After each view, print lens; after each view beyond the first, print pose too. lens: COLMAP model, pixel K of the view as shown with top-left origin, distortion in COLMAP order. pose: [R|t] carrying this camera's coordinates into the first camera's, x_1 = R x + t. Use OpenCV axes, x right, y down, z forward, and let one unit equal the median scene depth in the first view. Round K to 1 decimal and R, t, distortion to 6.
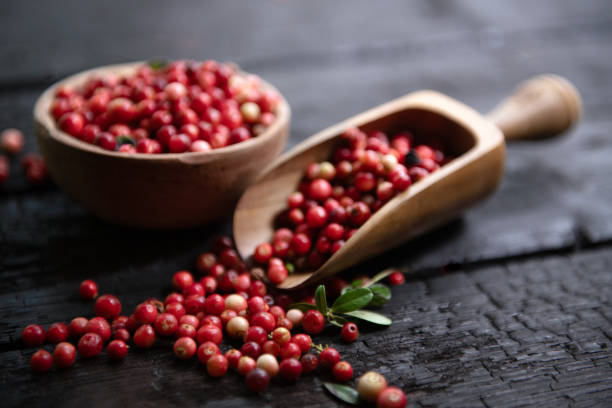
lens RADIAL K [[1113.7, 0, 306.0], [0, 1113.7, 204.0], [0, 0, 1]] dist [0.093706, -0.197323]
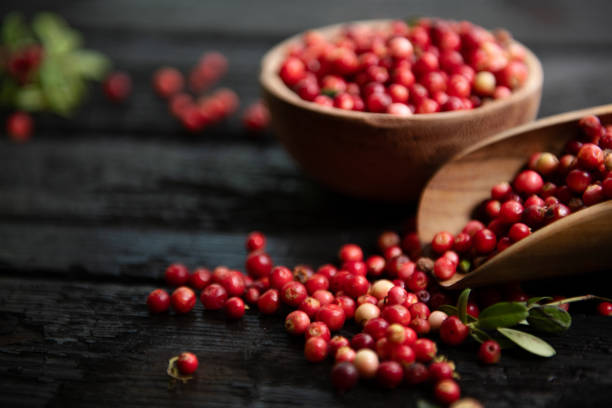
lens RADIAL K [[1113.7, 0, 306.0], [0, 1113.7, 204.0], [0, 0, 1]] dist [0.093706, -0.197323]
pose [[0.856479, 0.172392, -0.486544, 0.308437], [-0.175425, 0.983691, 0.039735, -0.000803], [0.485459, 0.051320, 0.872752, 0.219167]]
